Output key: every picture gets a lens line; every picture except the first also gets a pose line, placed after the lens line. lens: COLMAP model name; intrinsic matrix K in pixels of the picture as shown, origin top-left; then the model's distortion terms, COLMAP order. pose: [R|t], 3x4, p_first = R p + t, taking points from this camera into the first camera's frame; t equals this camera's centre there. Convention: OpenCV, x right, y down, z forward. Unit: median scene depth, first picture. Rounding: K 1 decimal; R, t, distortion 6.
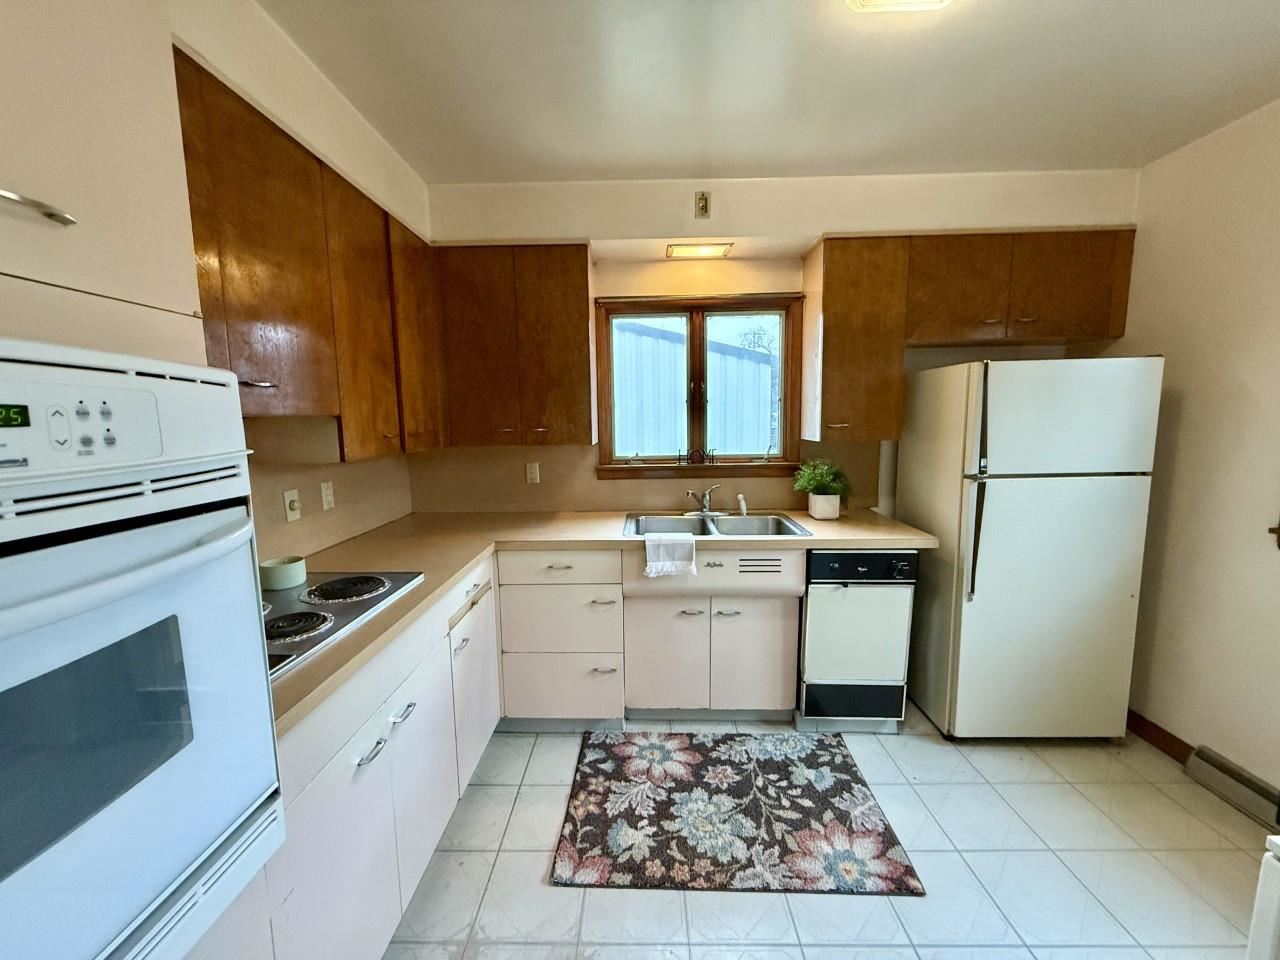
lens RADIAL K [[508.3, 0, 640.0], [0, 508.3, 480.0], [0, 0, 1]] dist [-0.000080, 0.000092]
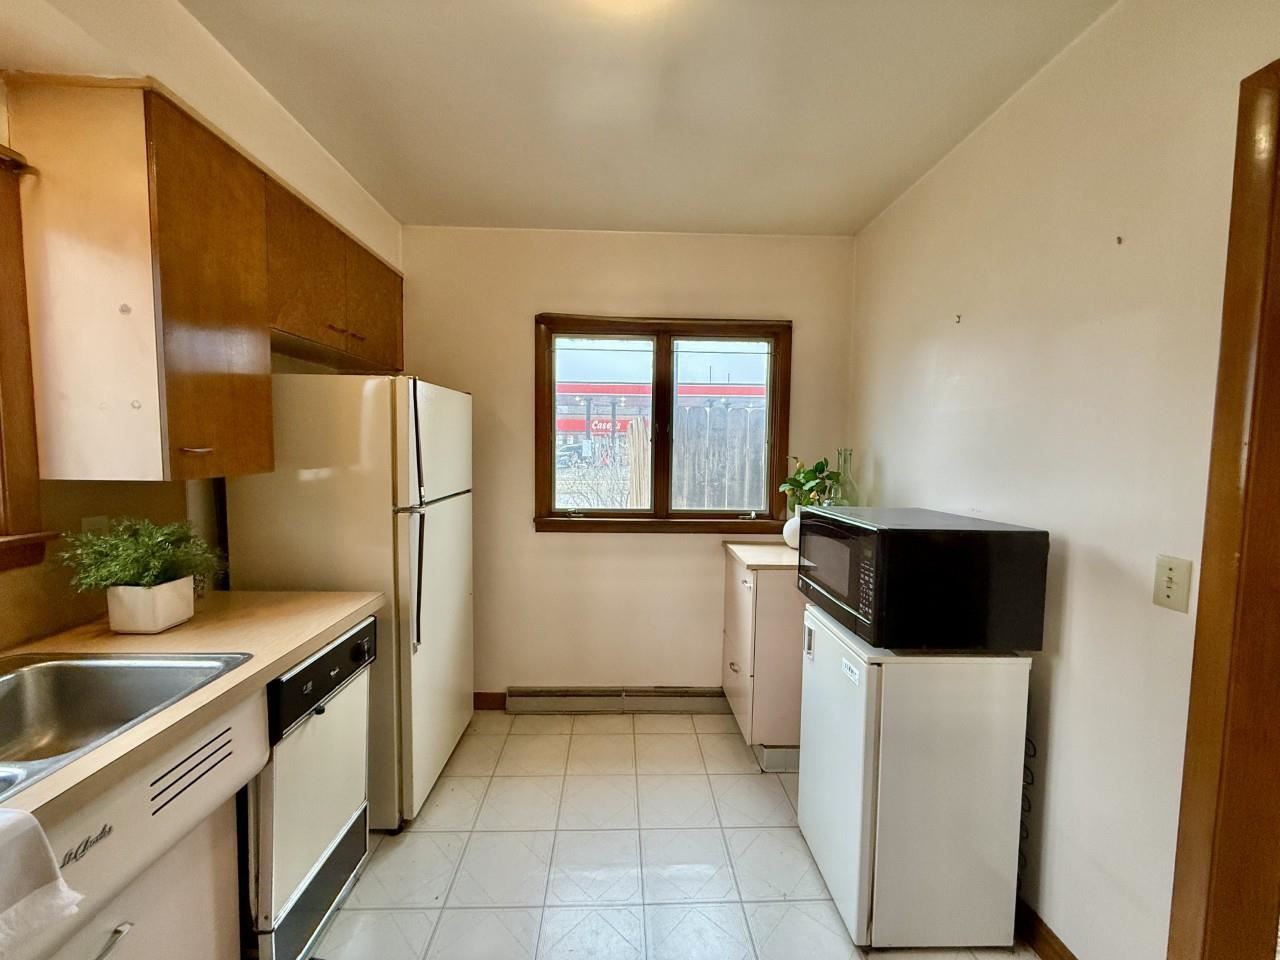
lens RADIAL K [[508.3, 0, 640.0], [0, 508.3, 480.0], [0, 0, 1]] dist [-0.000080, 0.000092]
pose [[-0.053252, -0.056475, 0.996983, -0.210717], [0.109897, 0.992003, 0.062063, -0.063982], [-0.992515, 0.112871, -0.046620, 0.617560]]
